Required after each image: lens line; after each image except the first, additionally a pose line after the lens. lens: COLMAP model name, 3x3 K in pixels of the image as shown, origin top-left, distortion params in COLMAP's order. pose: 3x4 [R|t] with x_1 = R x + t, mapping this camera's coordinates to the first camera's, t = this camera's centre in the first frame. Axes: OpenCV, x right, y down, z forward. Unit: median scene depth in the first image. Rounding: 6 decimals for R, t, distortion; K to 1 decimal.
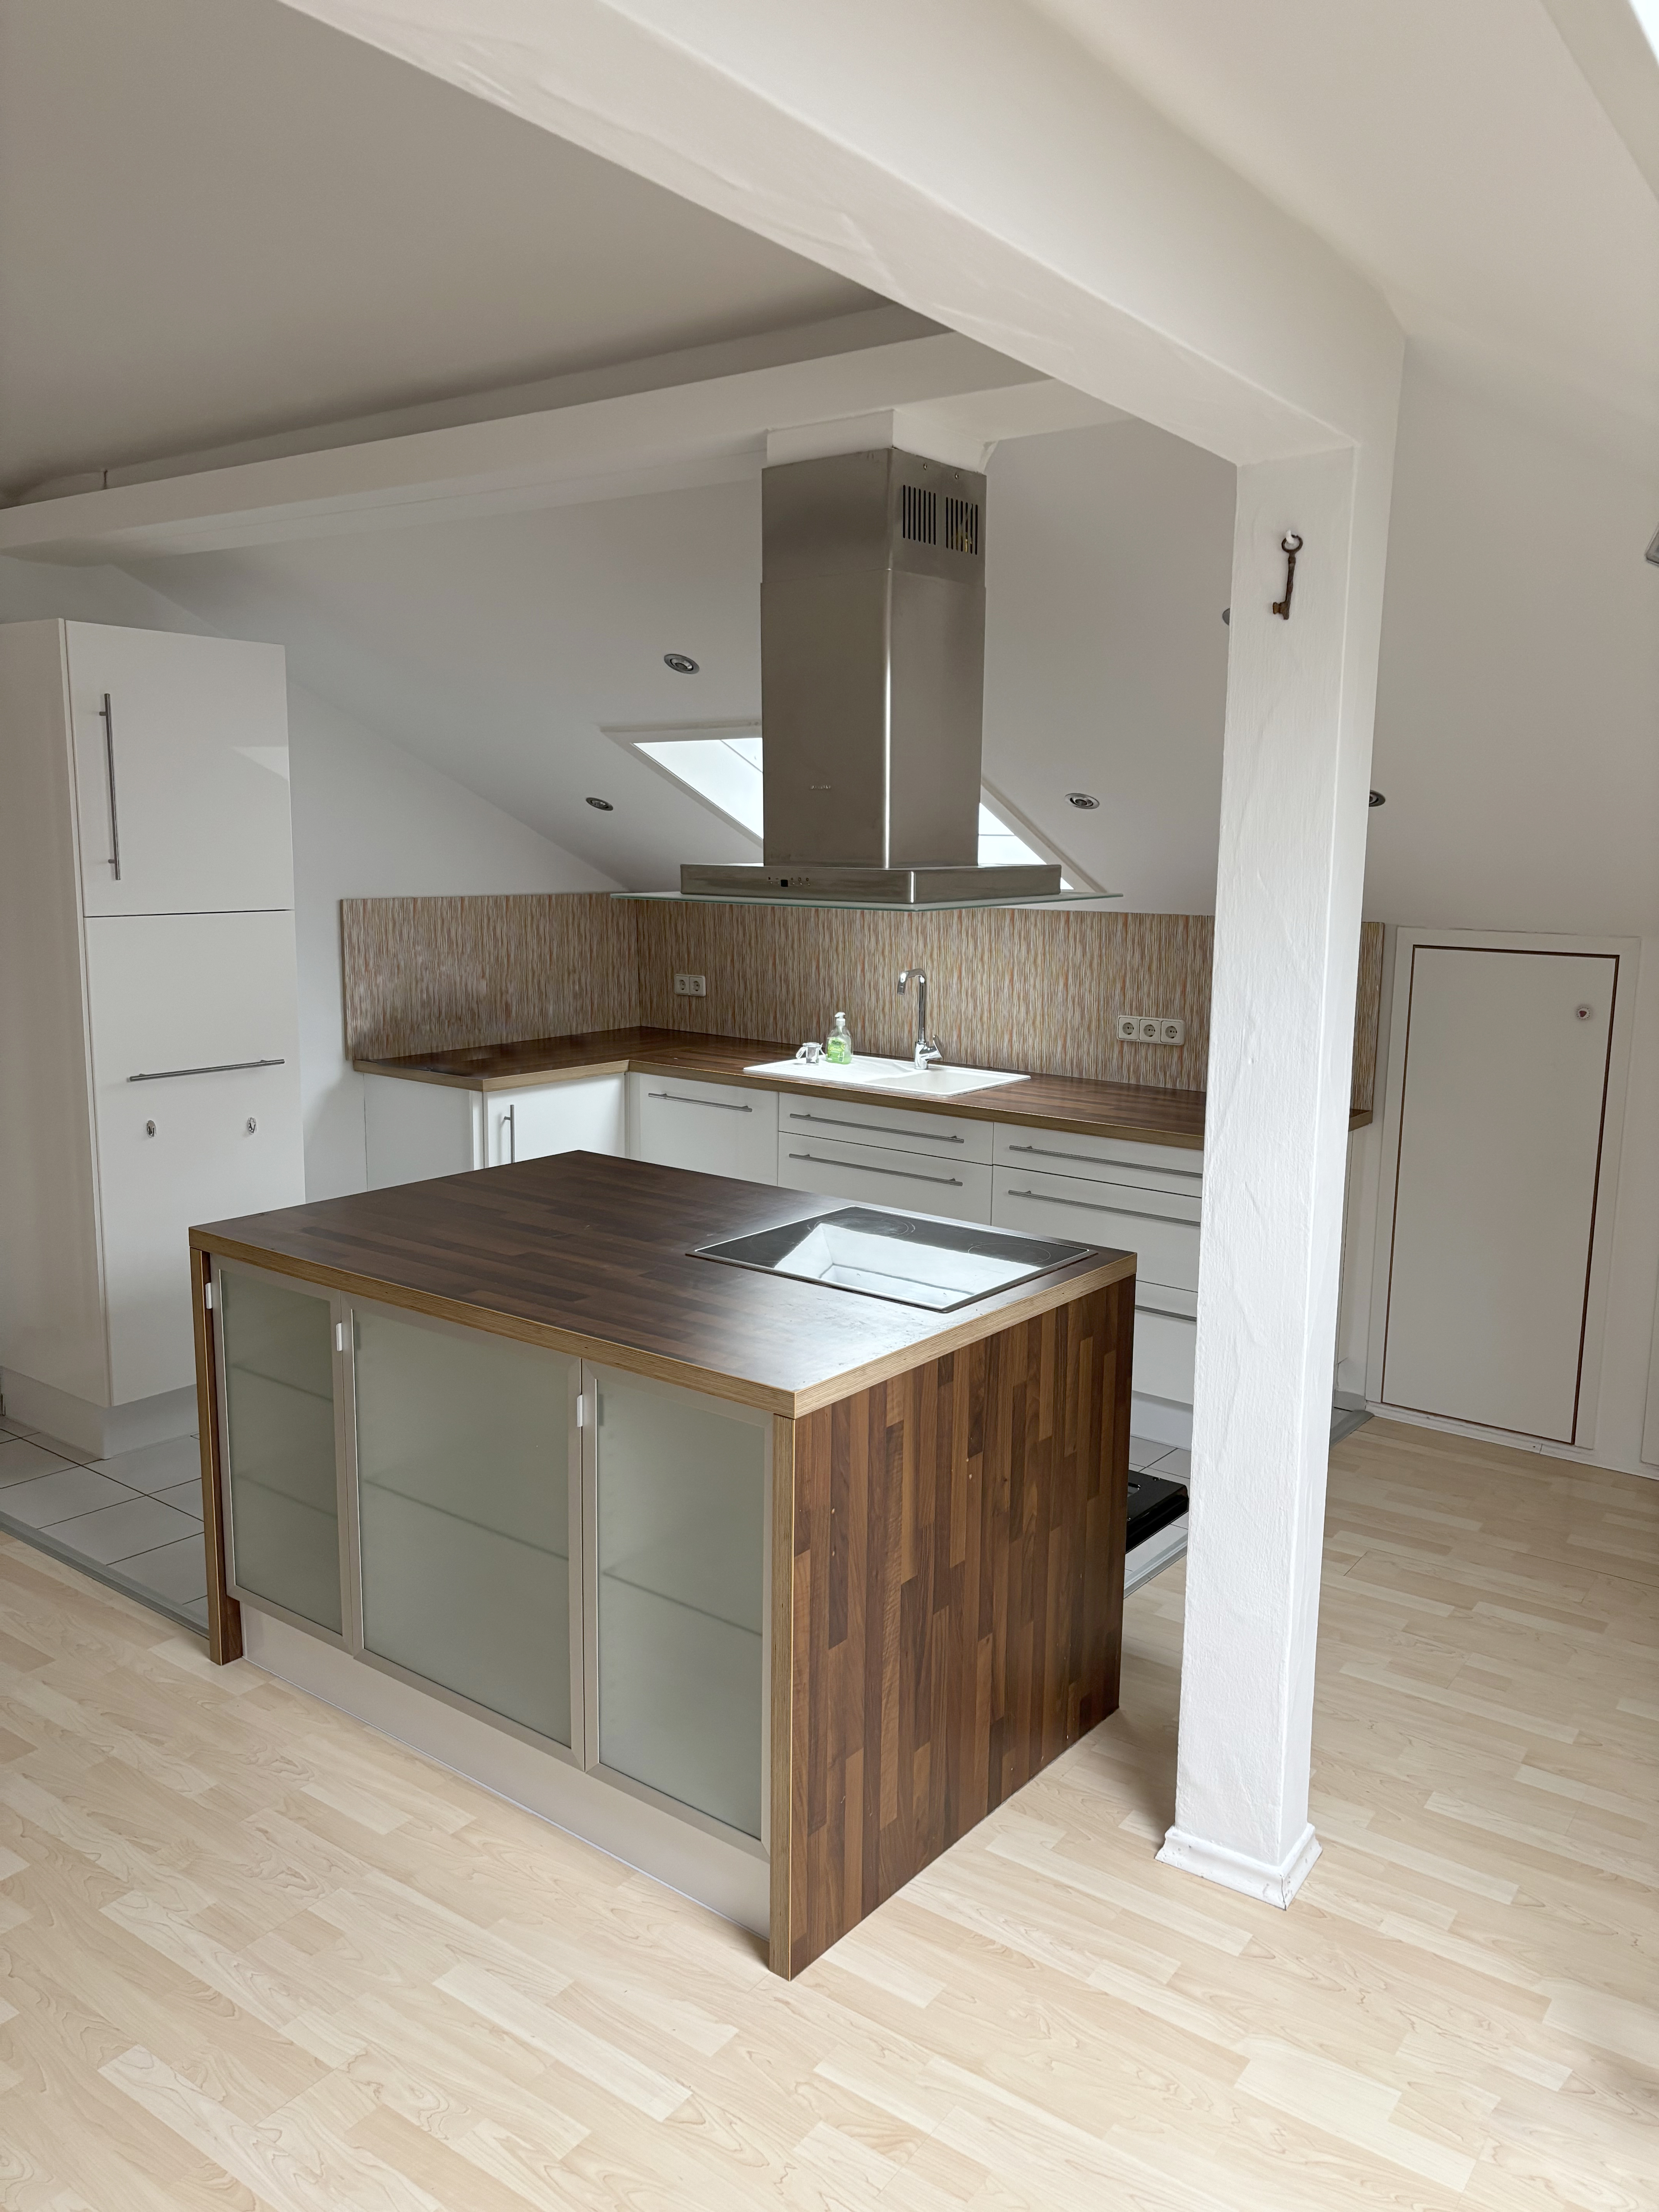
lens RADIAL K [[1682.9, 0, 829.5], [0, 1682.9, 1106.0], [0, 0, 1]] dist [0.080085, -0.088477]
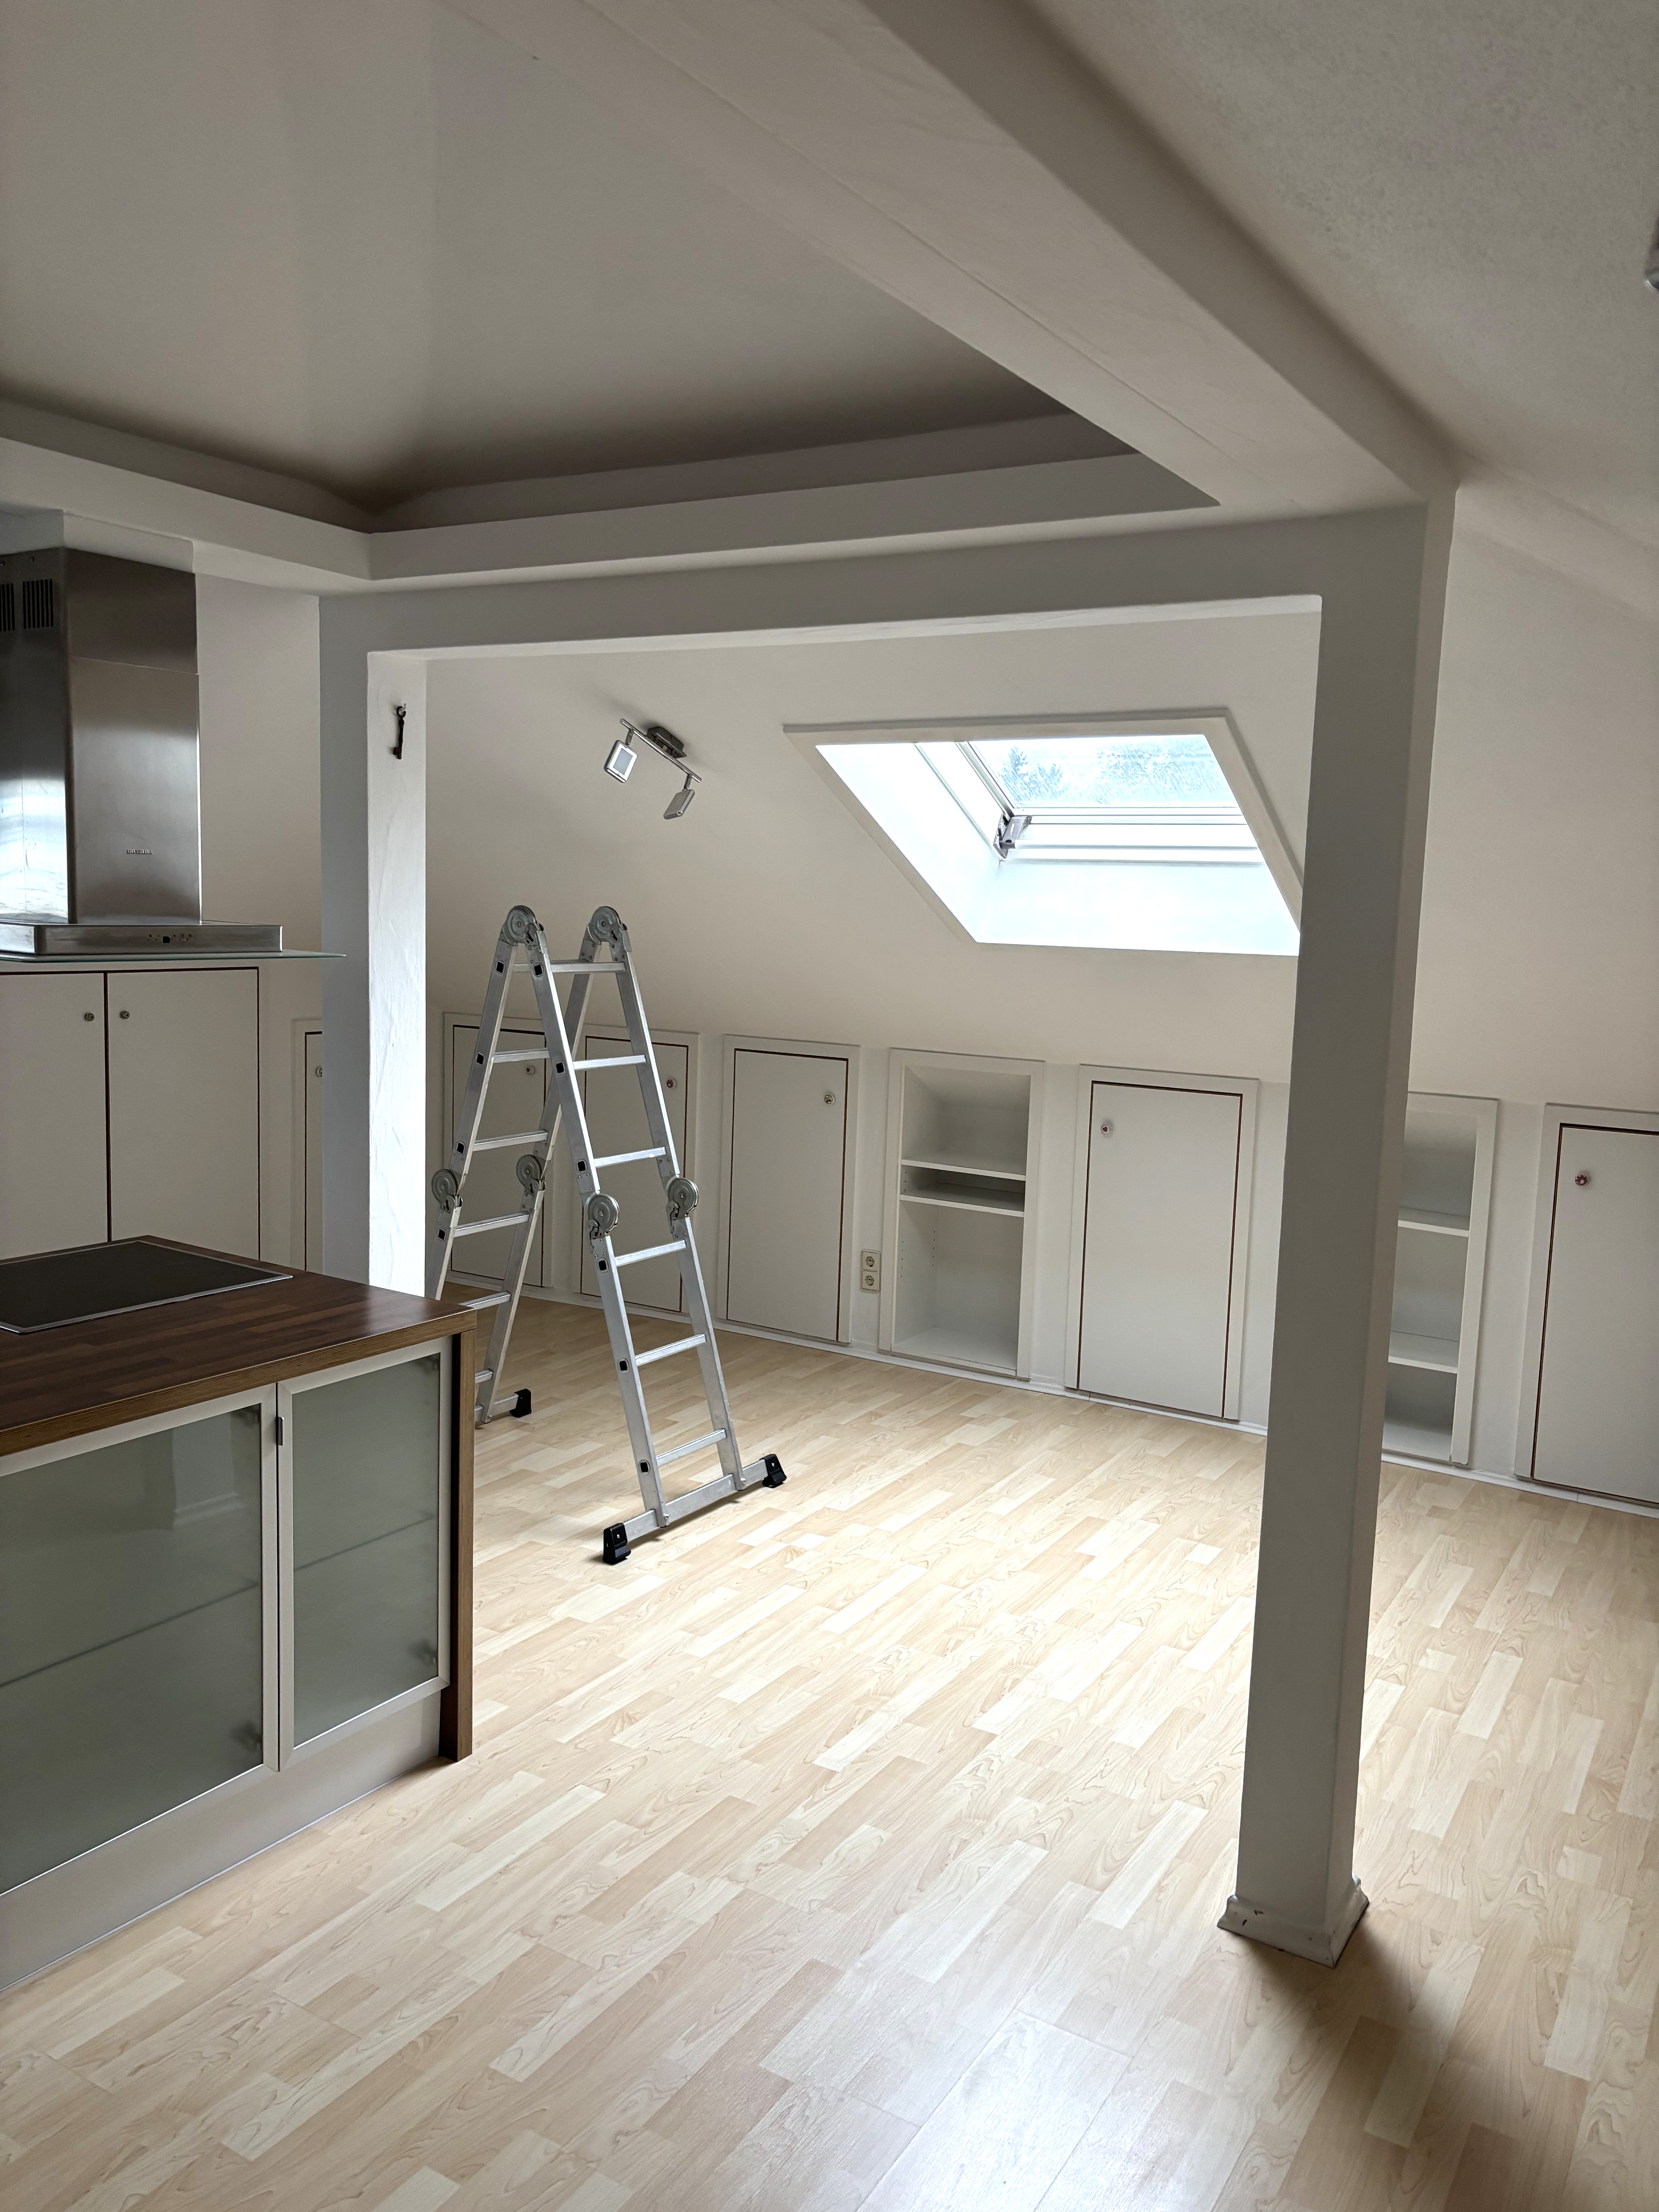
lens RADIAL K [[1736.1, 0, 829.5], [0, 1736.1, 1106.0], [0, 0, 1]] dist [0.005910, -0.008971]
pose [[-0.097149, -0.131393, 0.986559, -1.353082], [0.131602, 0.980848, 0.143592, -0.148760], [-0.986531, 0.143783, -0.077997, 0.767629]]
